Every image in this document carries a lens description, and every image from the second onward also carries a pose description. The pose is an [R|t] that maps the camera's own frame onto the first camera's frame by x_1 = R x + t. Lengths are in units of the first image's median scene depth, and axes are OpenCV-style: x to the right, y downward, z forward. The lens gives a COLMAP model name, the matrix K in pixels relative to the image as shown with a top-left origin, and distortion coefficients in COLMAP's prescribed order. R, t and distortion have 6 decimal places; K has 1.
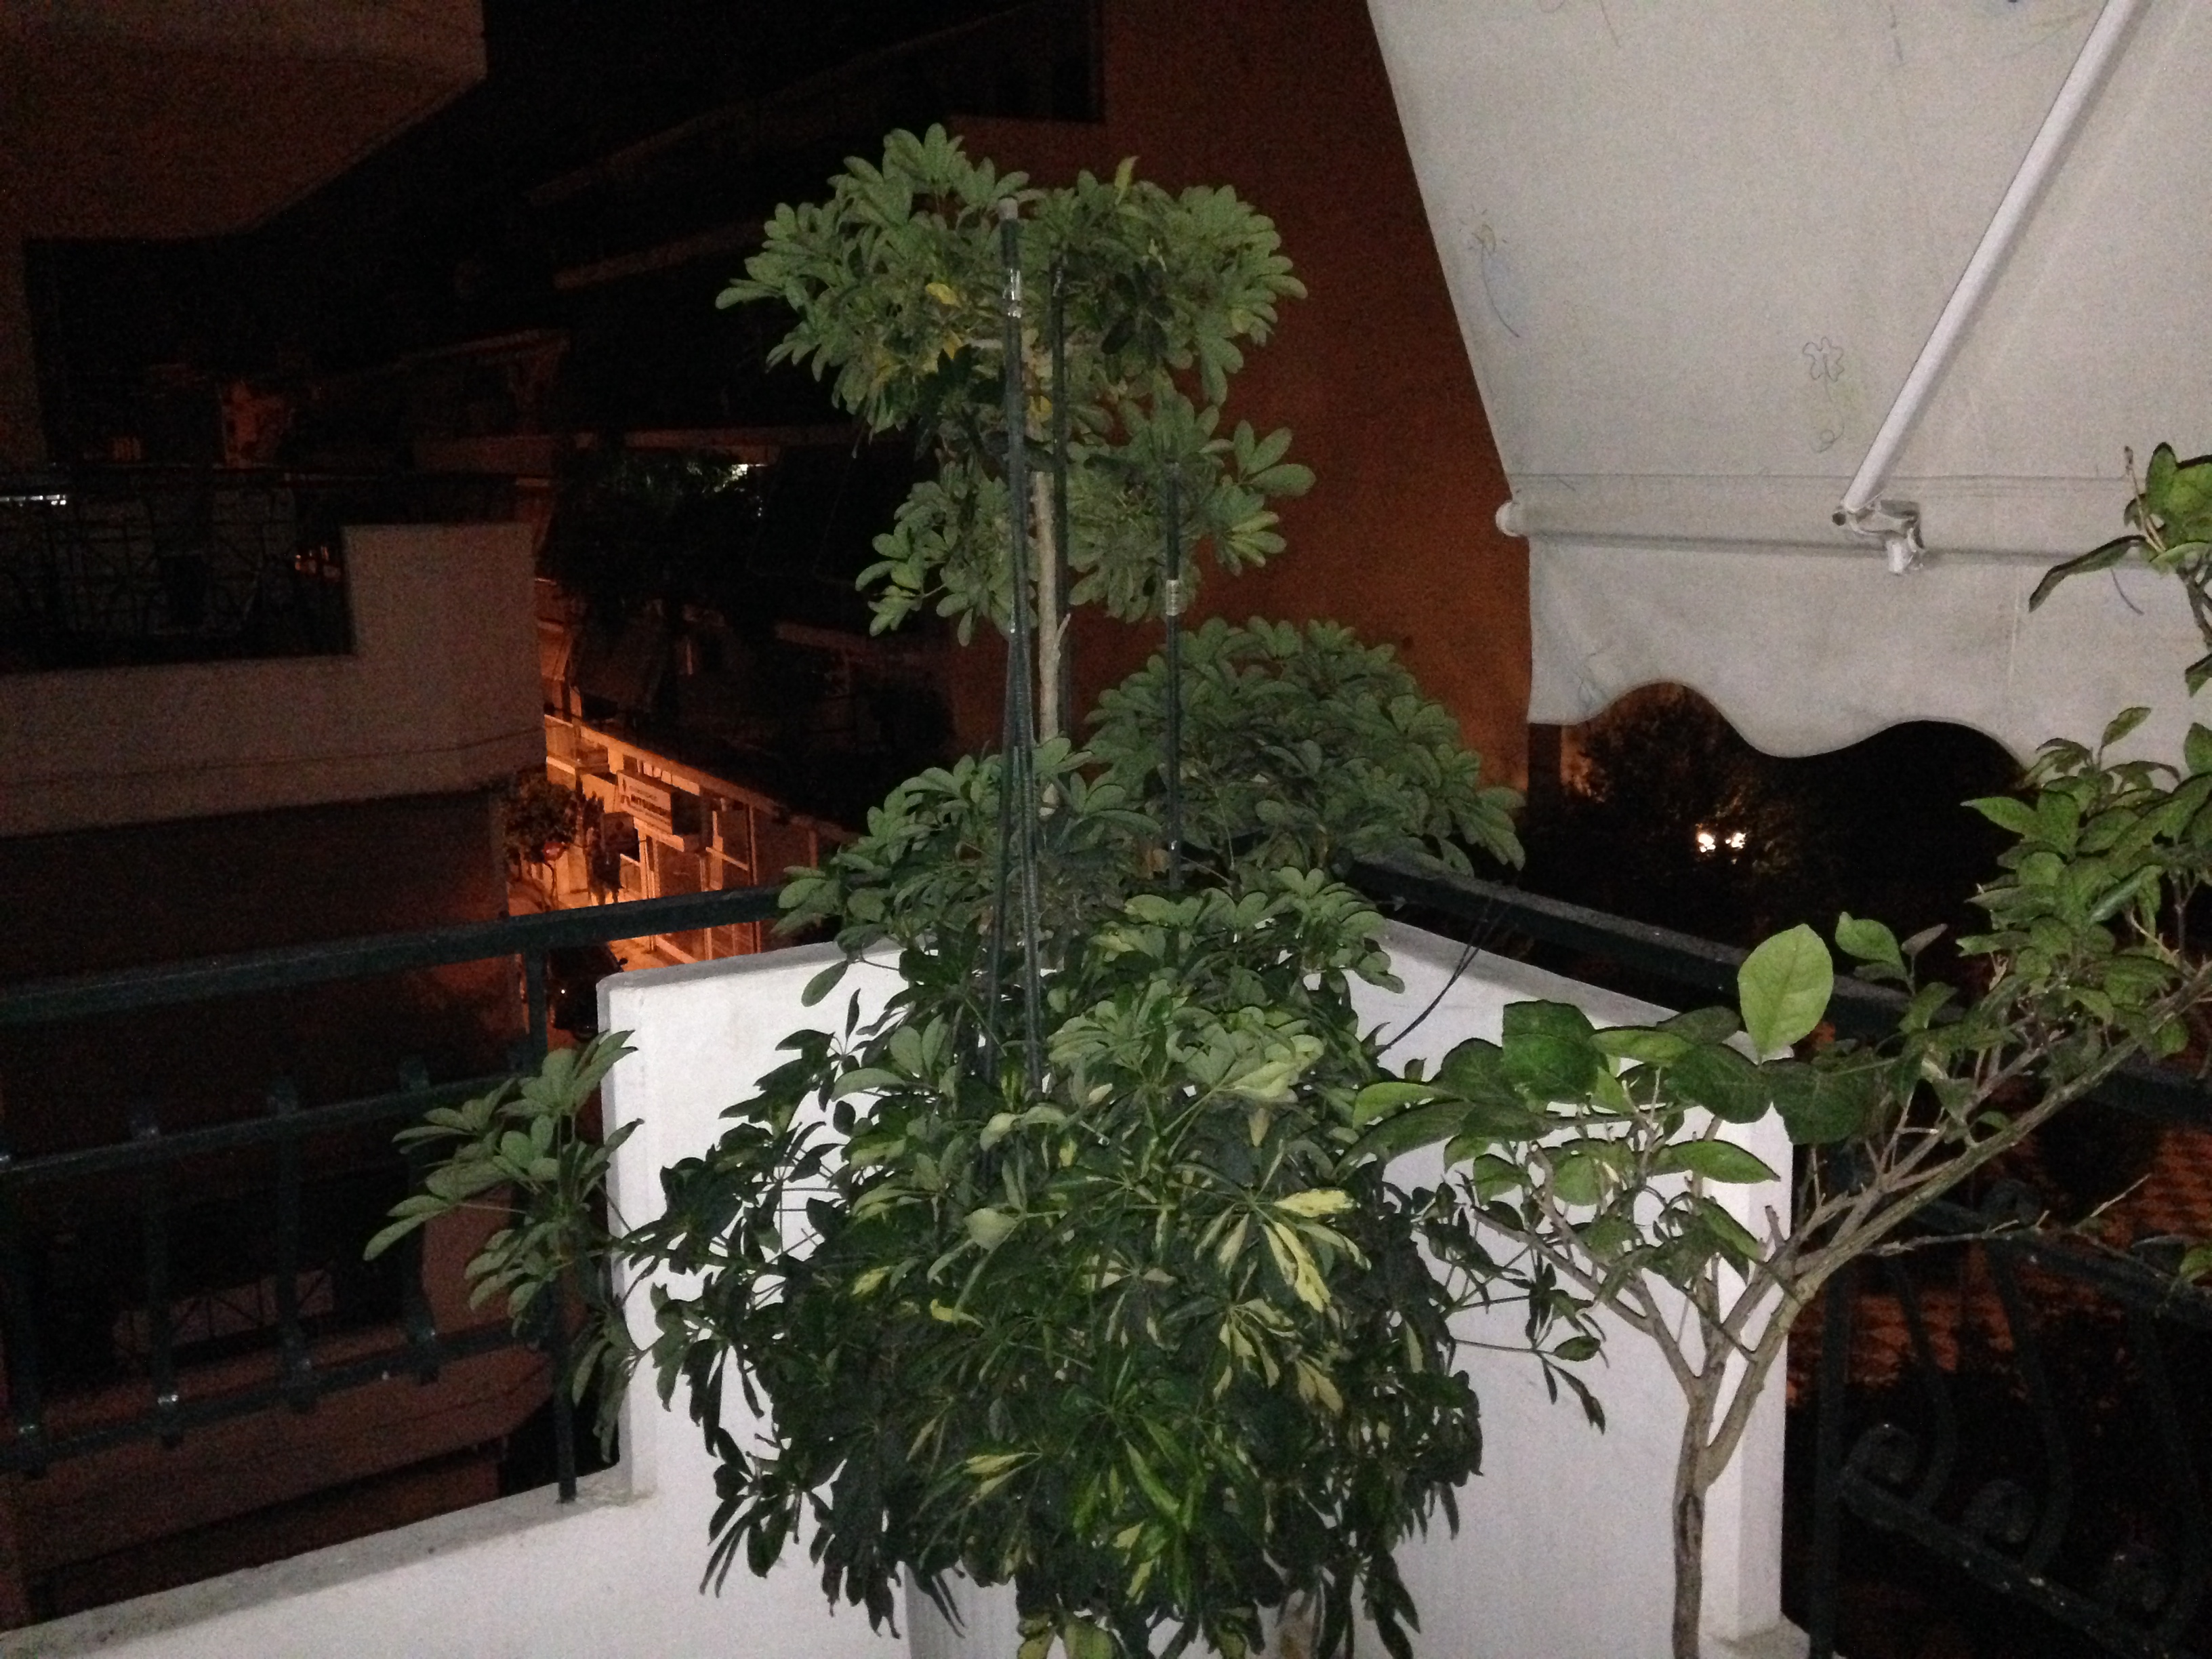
lens RADIAL K [[2138.4, 0, 1072.3], [0, 2138.4, 785.4], [0, 0, 1]] dist [0.177541, 0.000000]
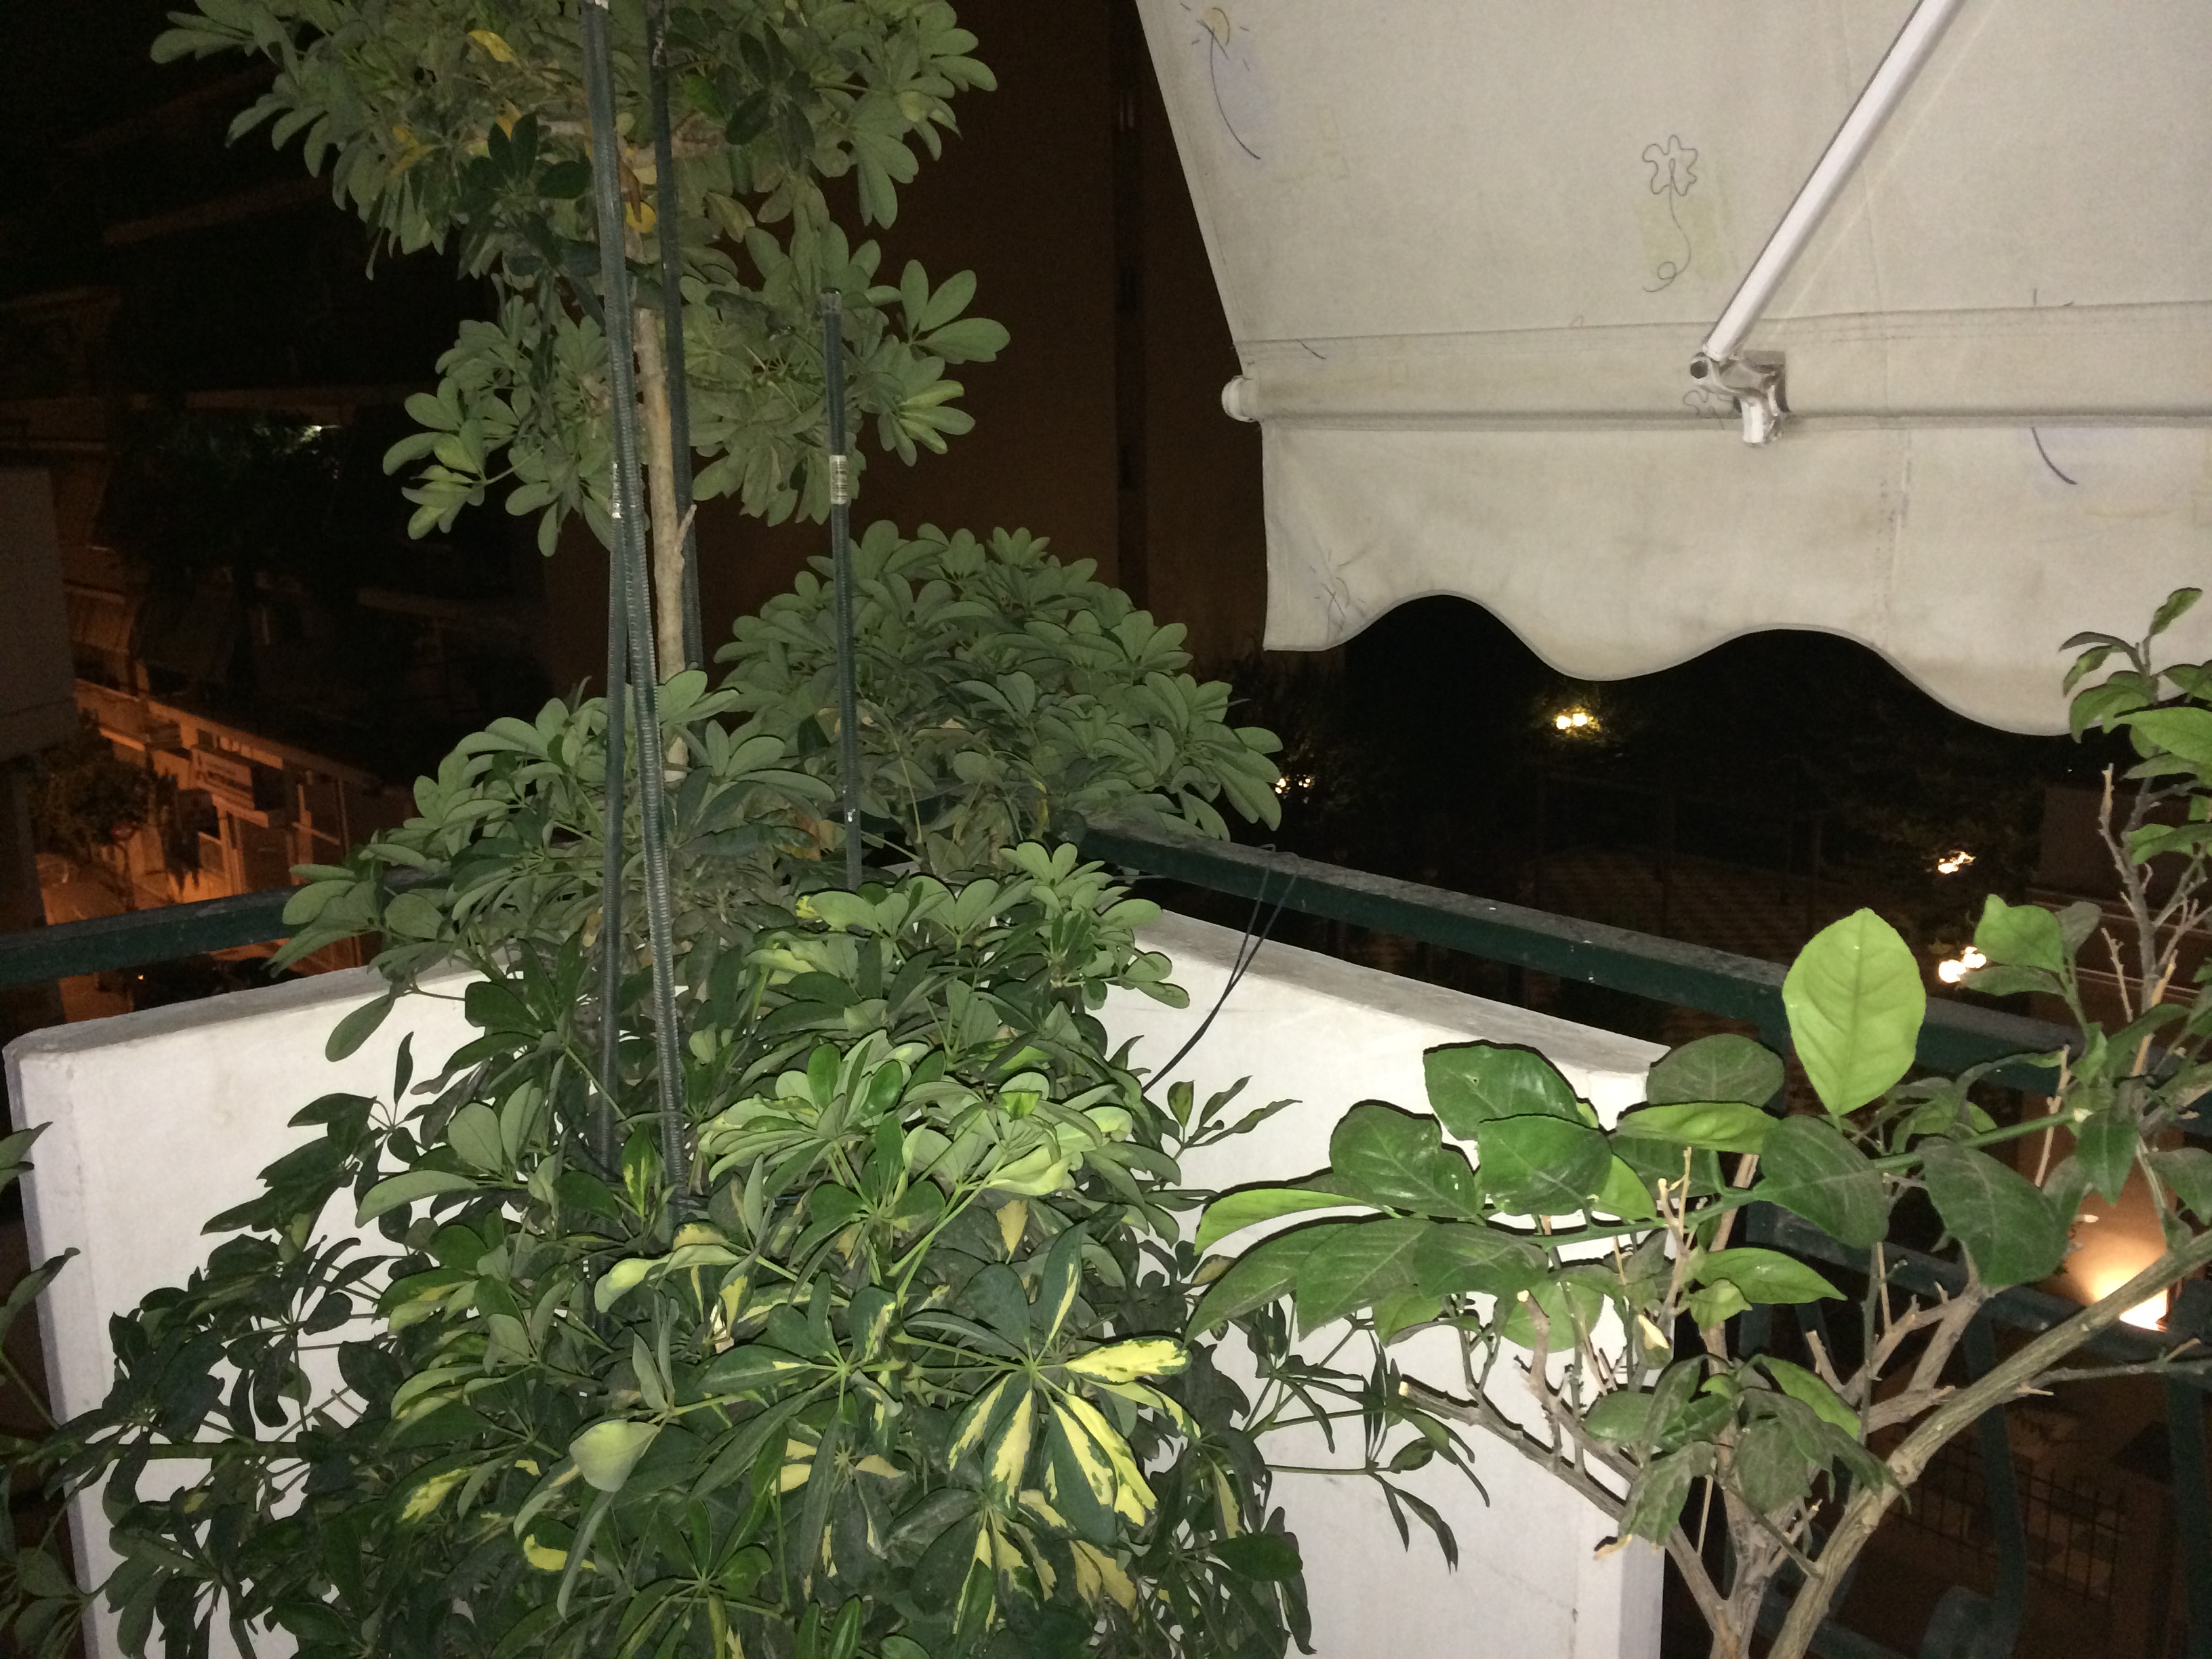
lens RADIAL K [[1988.4, 0, 1130.4], [0, 1988.4, 828.8], [0, 0, 1]] dist [0.058158, -0.080274]
pose [[0.974797, -0.036702, 0.220054, -0.010596], [0.027226, 0.998573, 0.045943, 0.003409], [-0.221427, -0.038794, 0.974405, 0.307687]]
